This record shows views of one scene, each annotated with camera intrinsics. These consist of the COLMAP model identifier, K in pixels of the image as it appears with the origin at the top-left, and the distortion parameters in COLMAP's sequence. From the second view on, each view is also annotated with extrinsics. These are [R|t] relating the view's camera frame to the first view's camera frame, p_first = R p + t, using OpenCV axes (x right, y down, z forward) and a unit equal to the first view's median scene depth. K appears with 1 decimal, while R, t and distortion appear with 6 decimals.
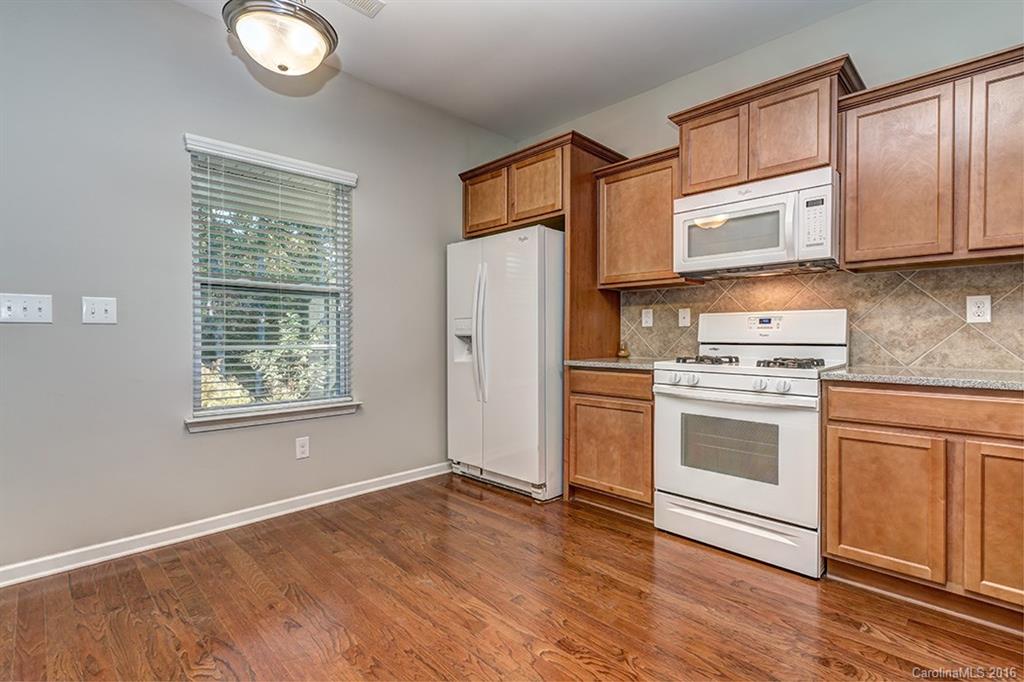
lens RADIAL K [[480.6, 0, 534.2], [0, 480.6, 342.3], [0, 0, 1]] dist [0.003445, 0.000335]
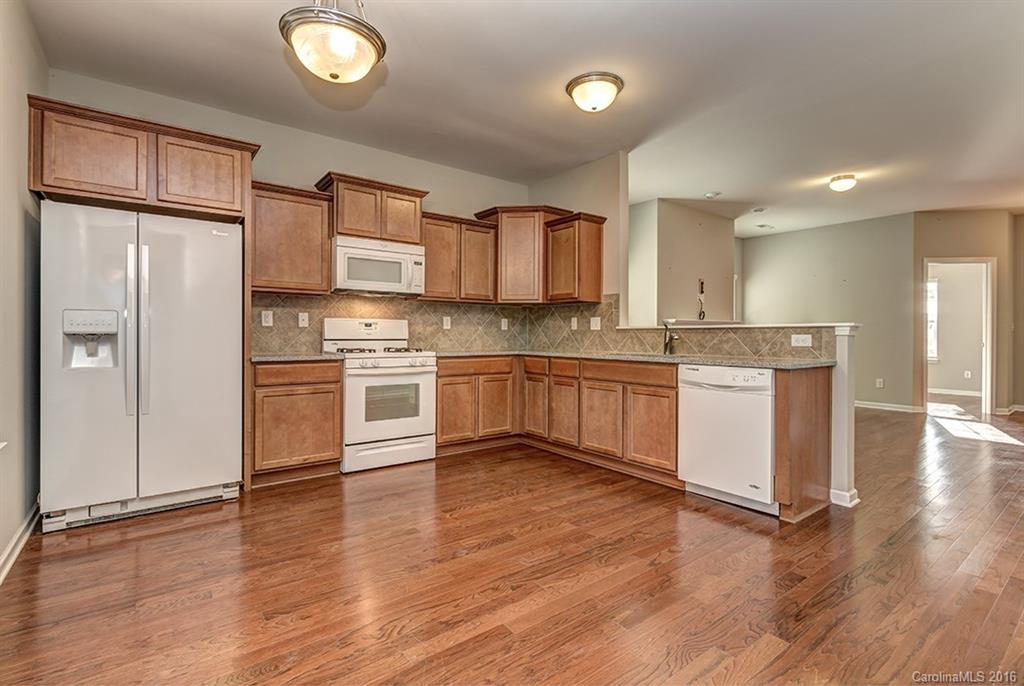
lens RADIAL K [[467.0, 0, 509.2], [0, 467.0, 340.3], [0, 0, 1]] dist [-0.000991, -0.000694]
pose [[0.148368, -0.010806, 0.988873, -0.976033], [0.010157, 0.999904, 0.009403, -0.003898], [-0.988880, 0.008649, 0.148464, 0.323556]]
